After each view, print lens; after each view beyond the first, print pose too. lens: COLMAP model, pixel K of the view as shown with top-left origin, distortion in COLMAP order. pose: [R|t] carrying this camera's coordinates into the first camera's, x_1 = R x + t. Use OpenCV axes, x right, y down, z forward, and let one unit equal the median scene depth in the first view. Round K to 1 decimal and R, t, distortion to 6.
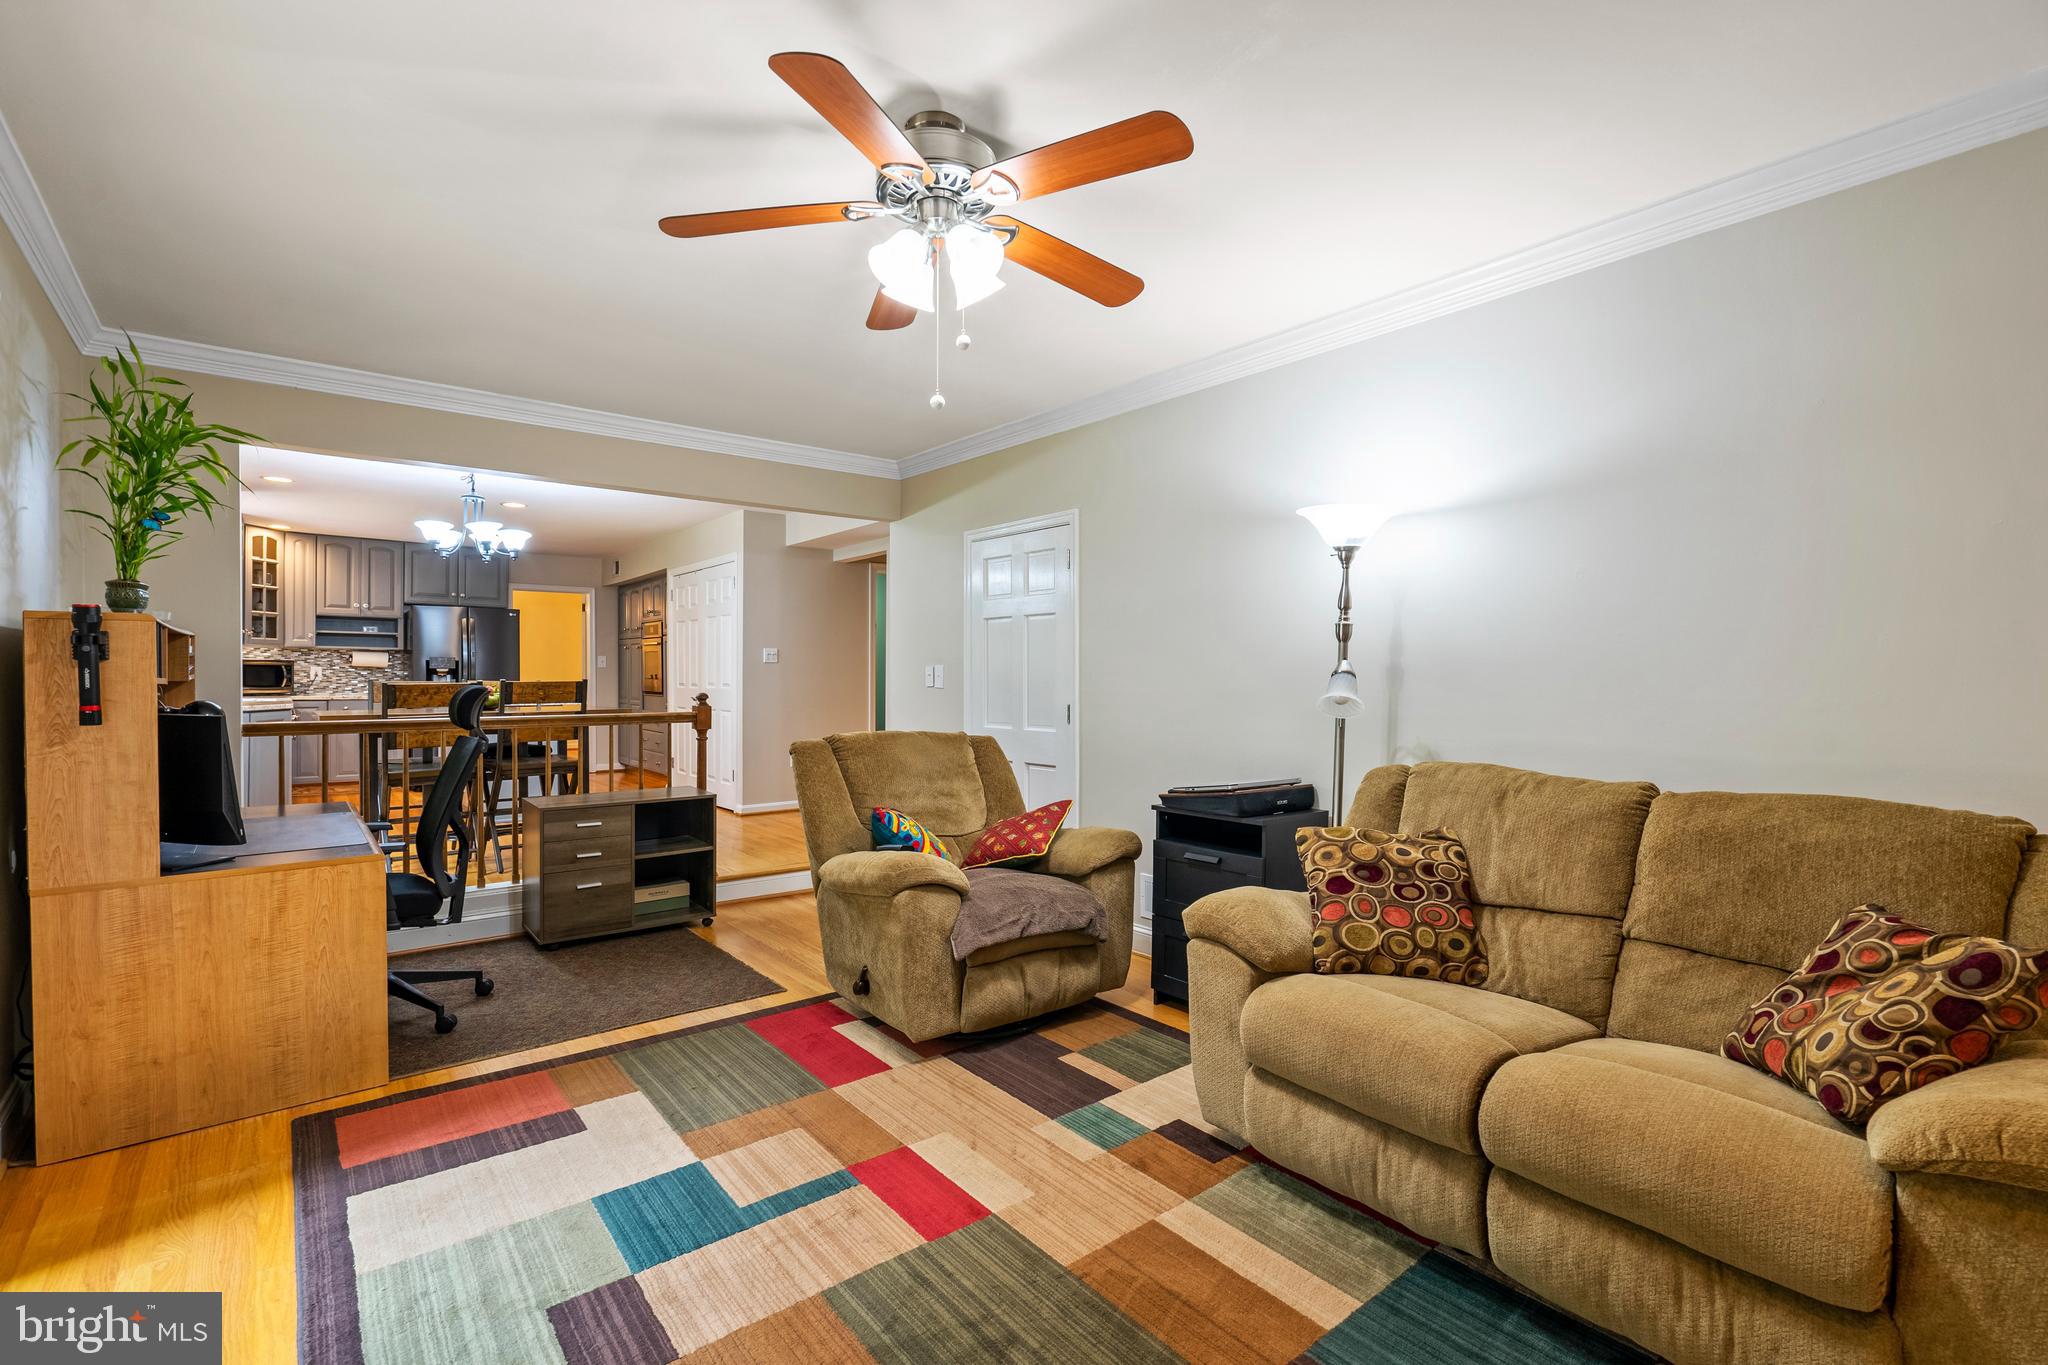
lens RADIAL K [[923.5, 0, 1020.5], [0, 923.5, 687.6], [0, 0, 1]] dist [-0.001307, -0.000116]
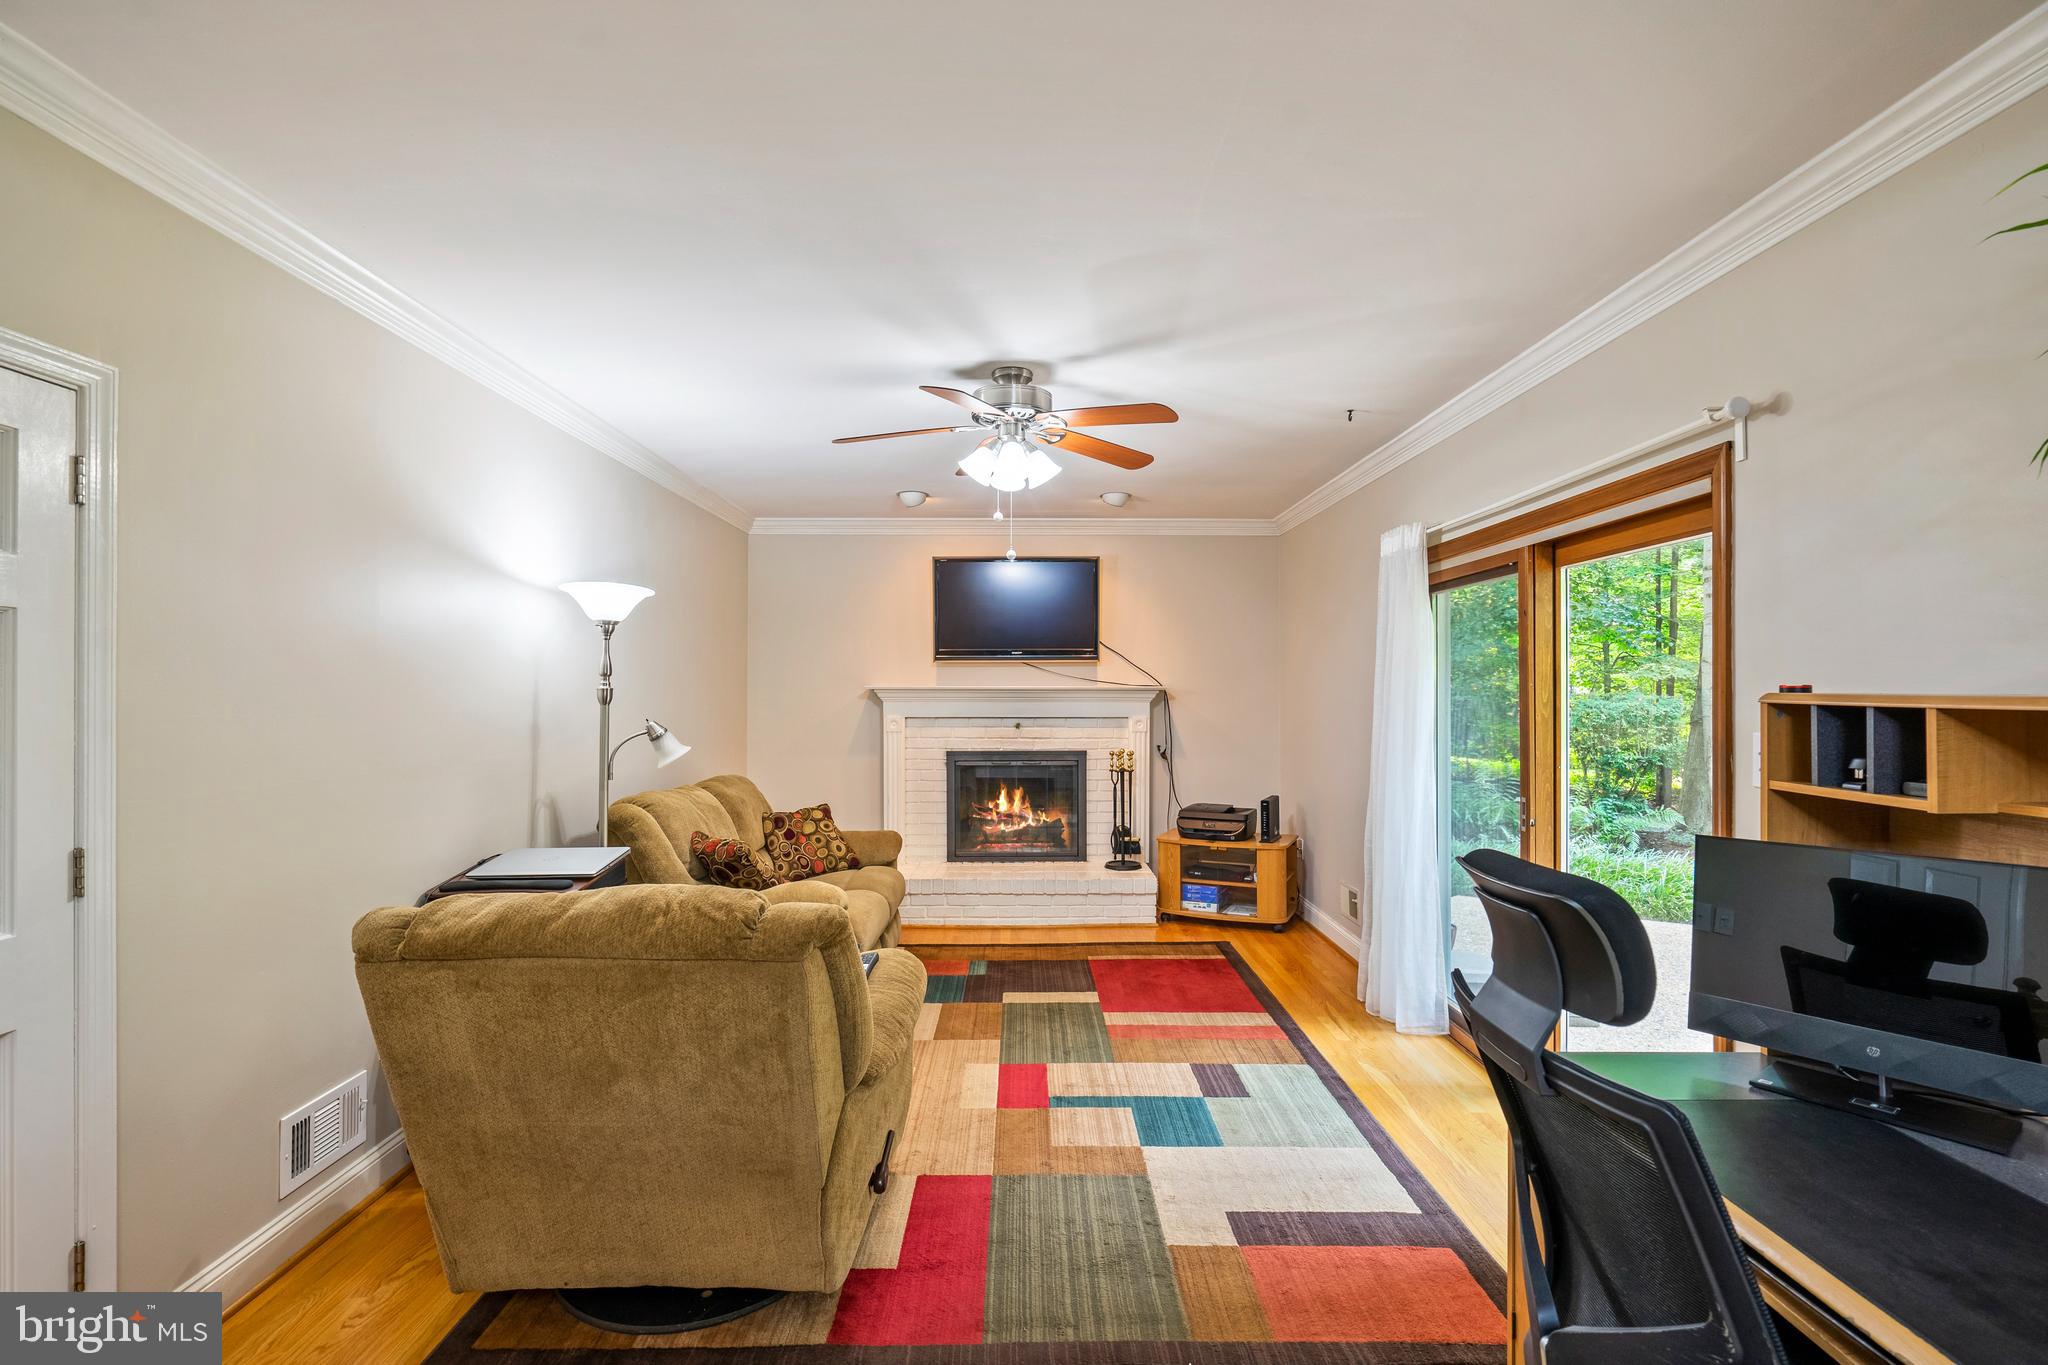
lens RADIAL K [[932.7, 0, 1024.0], [0, 932.7, 682.5], [0, 0, 1]] dist [-0.007901, -0.000142]
pose [[-0.784782, 0.001979, 0.619769, -1.021976], [0.005245, 0.999980, 0.003450, -0.105222], [-0.619750, 0.005958, -0.784777, 2.126478]]
